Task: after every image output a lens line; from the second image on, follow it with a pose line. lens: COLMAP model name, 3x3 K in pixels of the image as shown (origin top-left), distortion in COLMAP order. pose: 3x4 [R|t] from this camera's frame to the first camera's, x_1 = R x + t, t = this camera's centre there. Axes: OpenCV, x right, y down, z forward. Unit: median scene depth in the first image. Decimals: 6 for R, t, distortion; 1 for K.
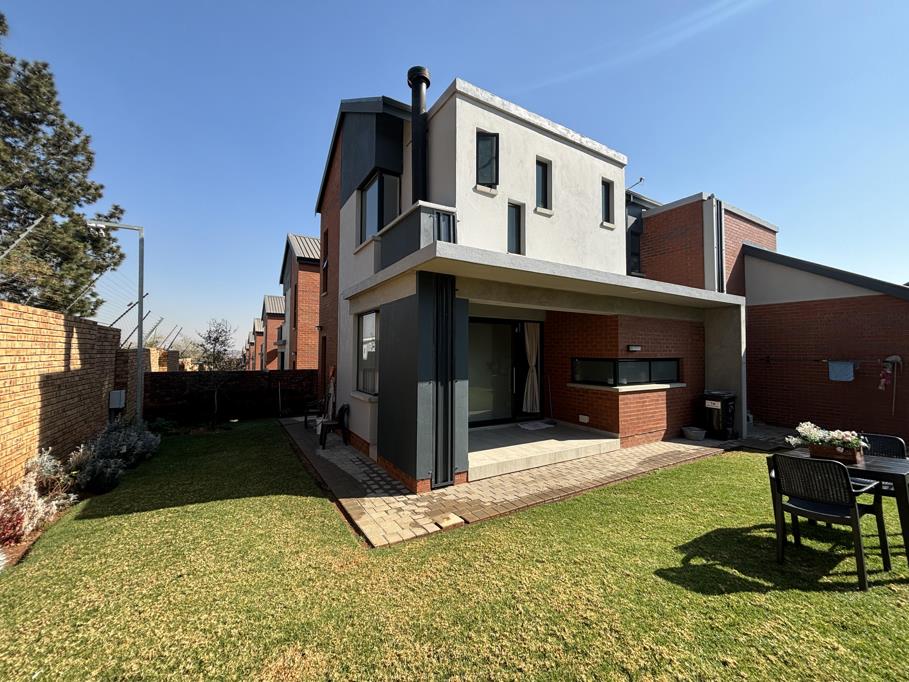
lens RADIAL K [[367.0, 0, 454.8], [0, 367.0, 338.0], [0, 0, 1]] dist [0.001270, -0.000072]
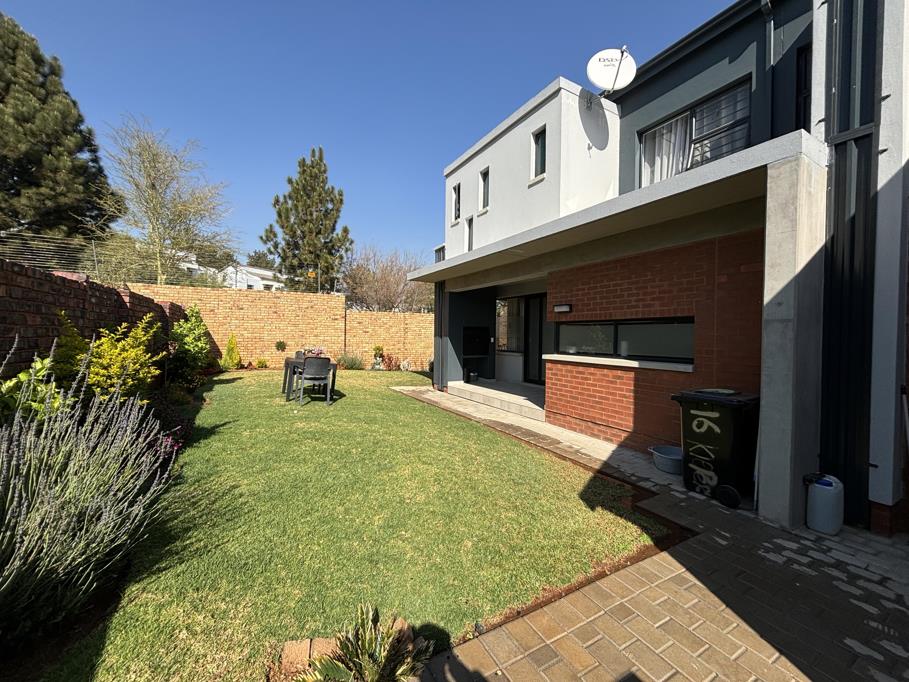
lens RADIAL K [[366.5, 0, 454.2], [0, 366.5, 338.5], [0, 0, 1]] dist [-0.000198, -0.000165]
pose [[-0.027204, 0.002651, -0.999626, 1.617448], [0.022520, 0.999744, 0.002039, 0.107481], [0.999376, -0.022456, -0.027256, 0.961812]]
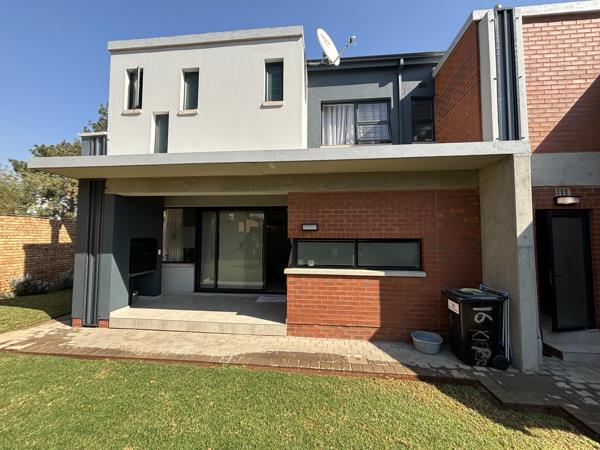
lens RADIAL K [[242.2, 0, 300.2], [0, 242.2, 223.0], [0, 0, 1]] dist [0.001270, -0.000072]
pose [[0.795740, -0.038539, -0.604412, 1.027282], [0.023477, 0.999186, -0.032803, 0.044896], [0.605184, 0.011913, 0.795997, 0.629332]]
